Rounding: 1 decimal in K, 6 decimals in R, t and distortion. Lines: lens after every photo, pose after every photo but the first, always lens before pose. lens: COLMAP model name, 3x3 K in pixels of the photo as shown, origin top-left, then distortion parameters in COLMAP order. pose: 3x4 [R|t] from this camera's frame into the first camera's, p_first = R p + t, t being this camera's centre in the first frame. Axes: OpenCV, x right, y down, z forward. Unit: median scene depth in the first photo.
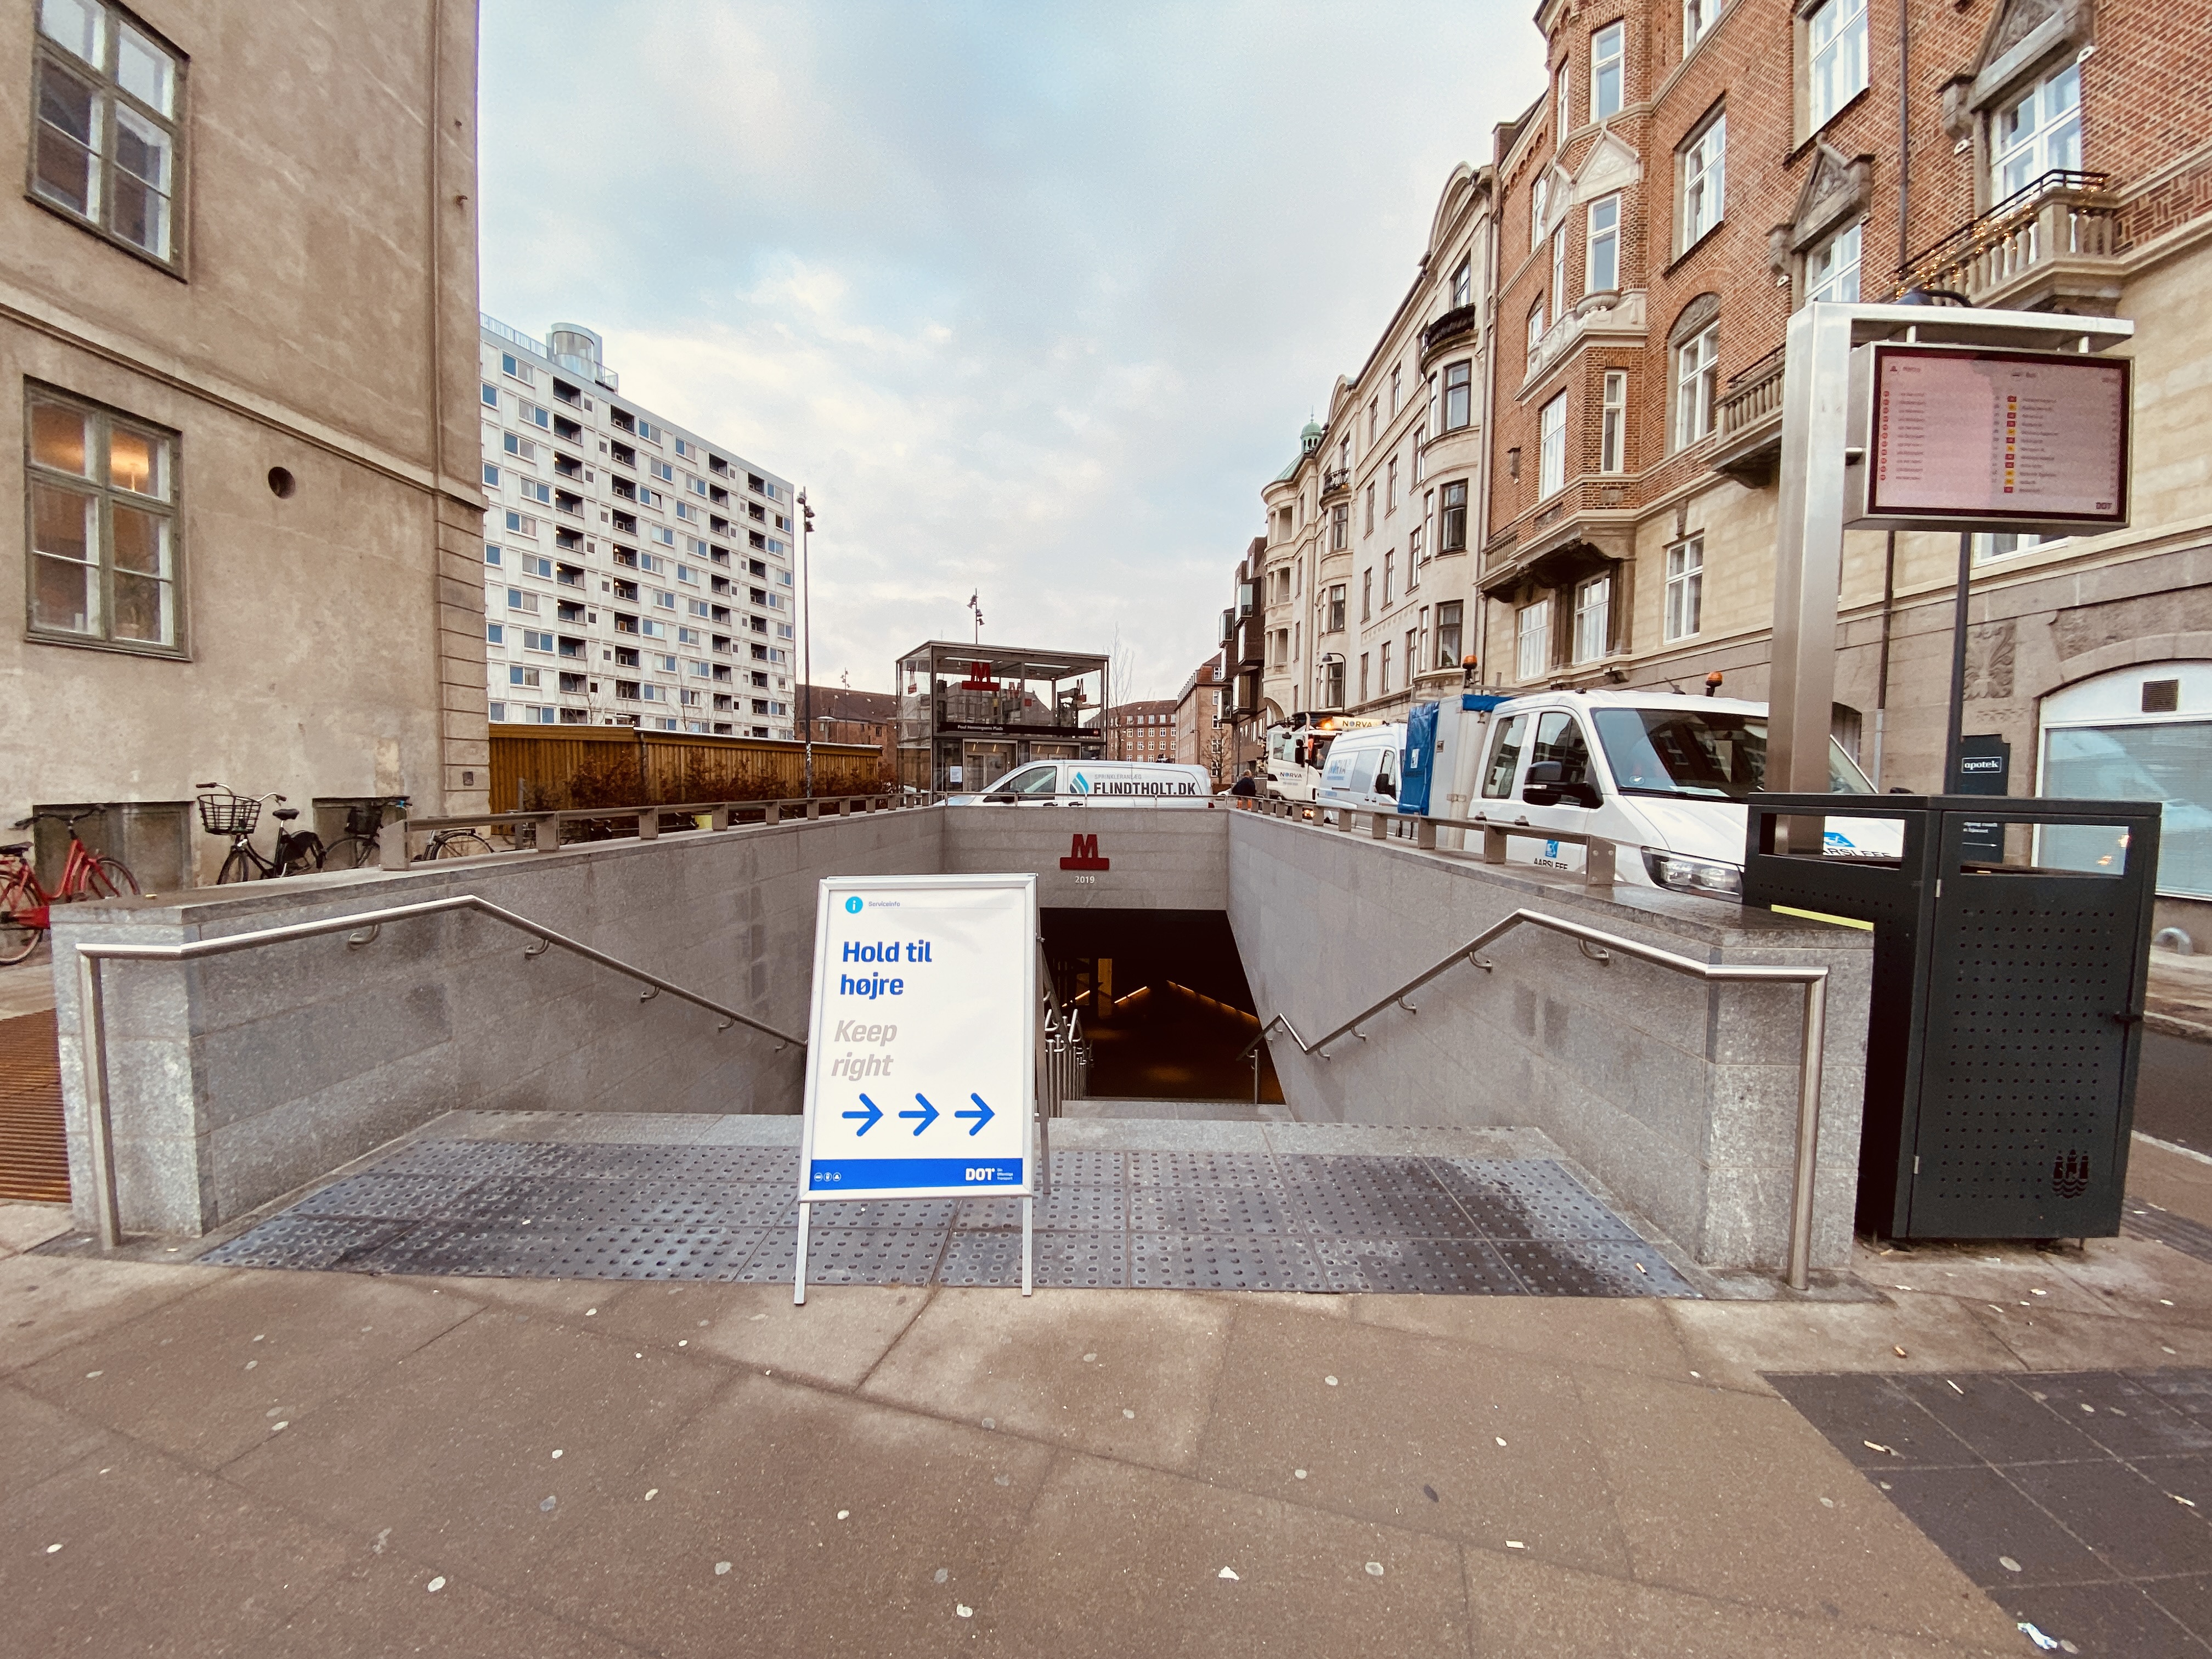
lens RADIAL K [[894.9, 0, 1106.1], [0, 894.9, 846.3], [0, 0, 1]] dist [0.000233, -0.011710]
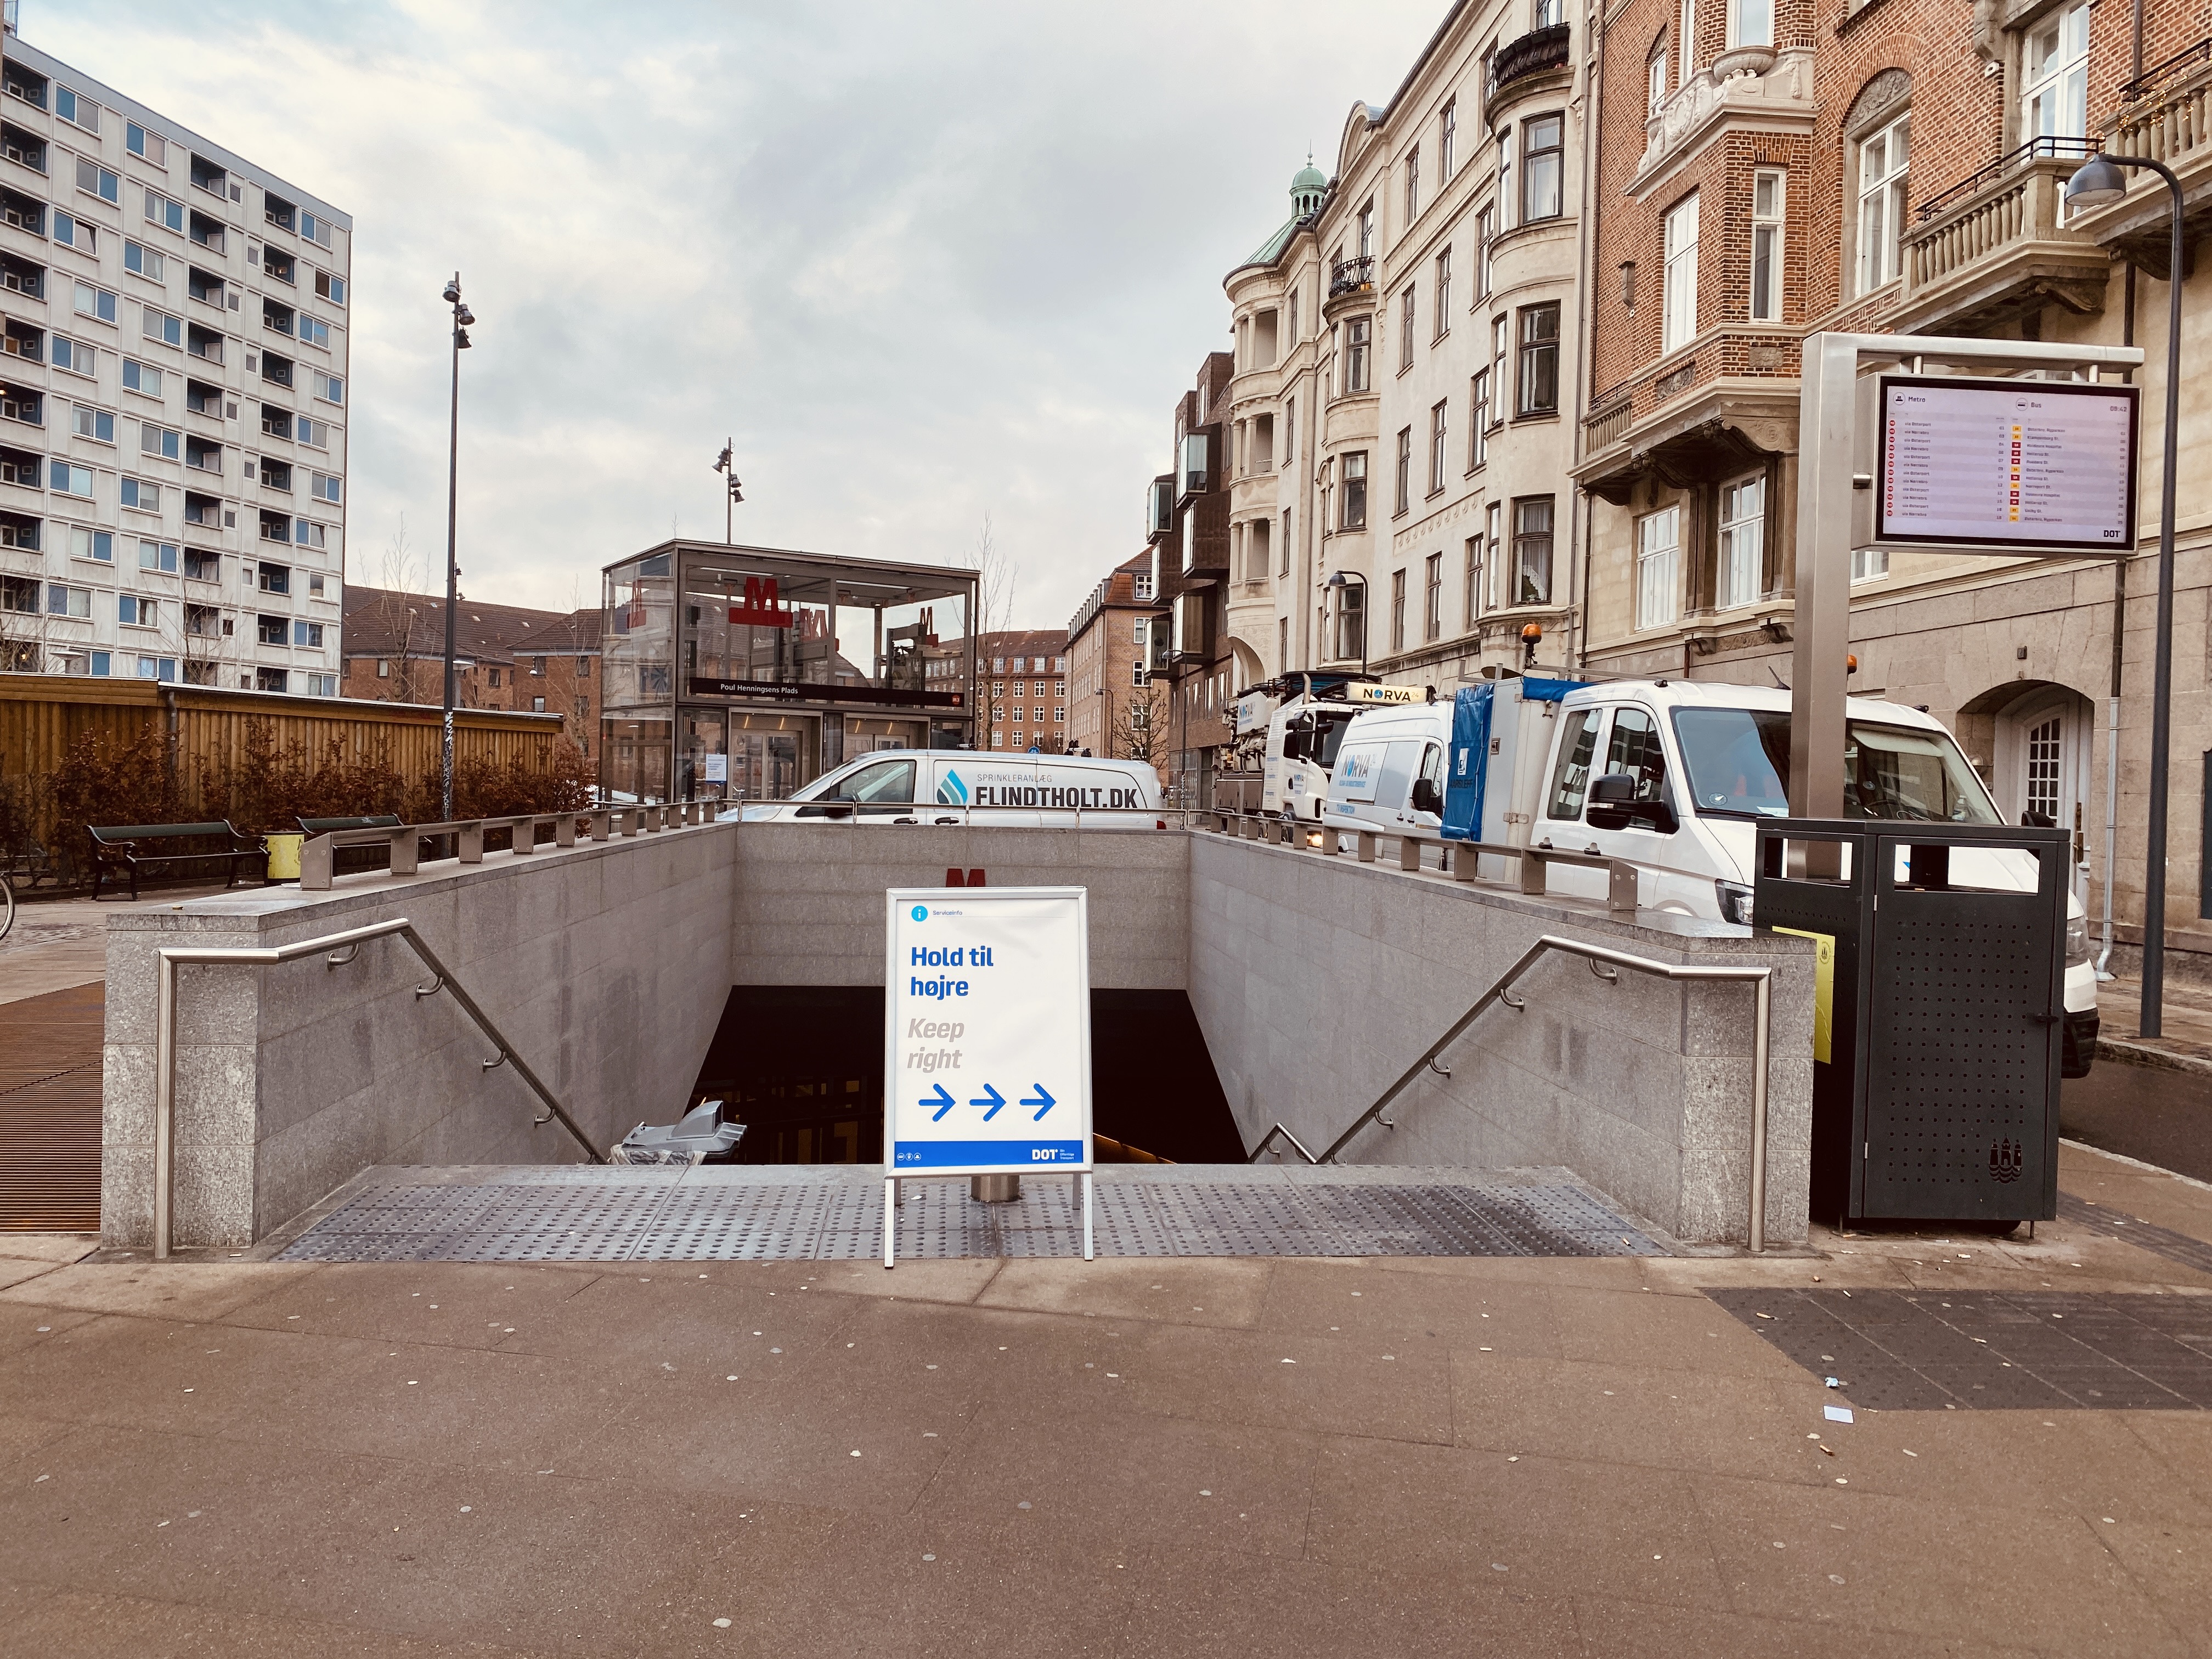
lens RADIAL K [[1691.4, 0, 1107.7], [0, 1691.4, 812.1], [0, 0, 1]] dist [0.006497, -0.021356]
pose [[0.994144, 0.009882, 0.107610, -0.032181], [-0.004134, 0.998559, -0.053509, 0.005947], [-0.107984, 0.052751, 0.992752, -0.122265]]
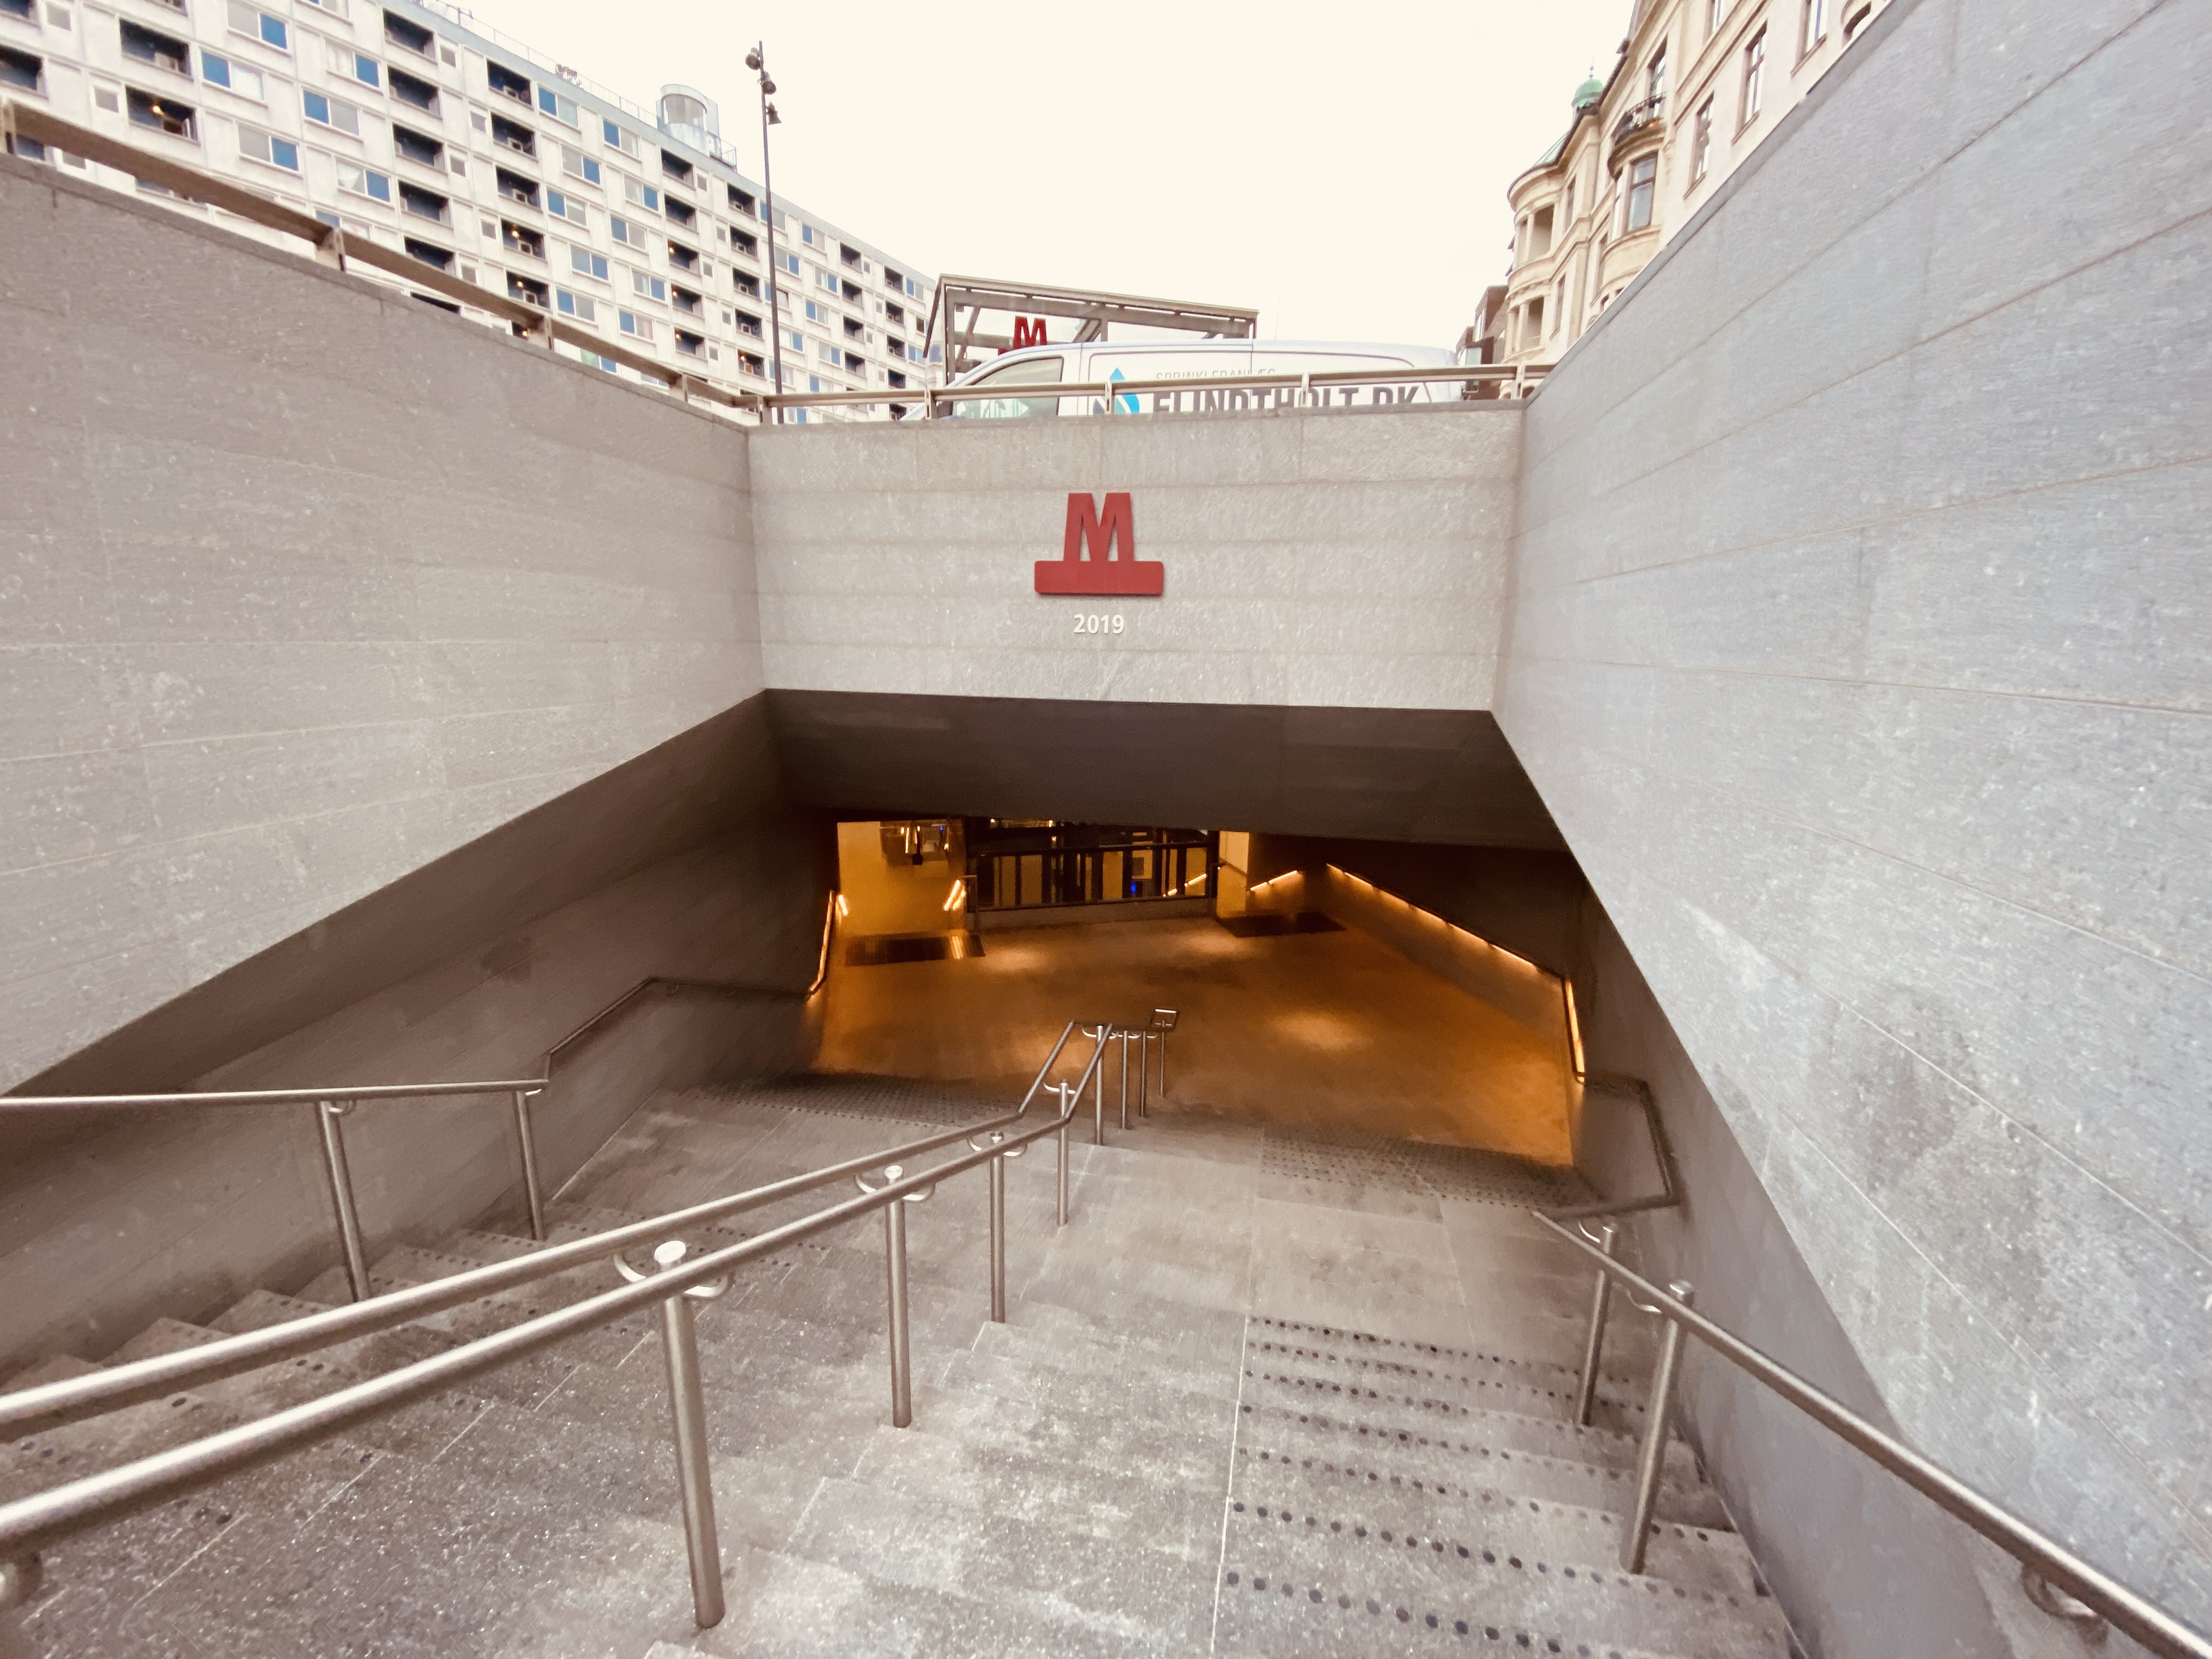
lens RADIAL K [[894.9, 0, 1098.4], [0, 894.9, 845.9], [0, 0, 1]] dist [0.000233, -0.011710]
pose [[0.980067, 0.048584, -0.192634, 0.033201], [-0.018368, 0.987643, 0.155640, 0.044464], [0.197815, -0.148999, 0.968849, 0.383870]]
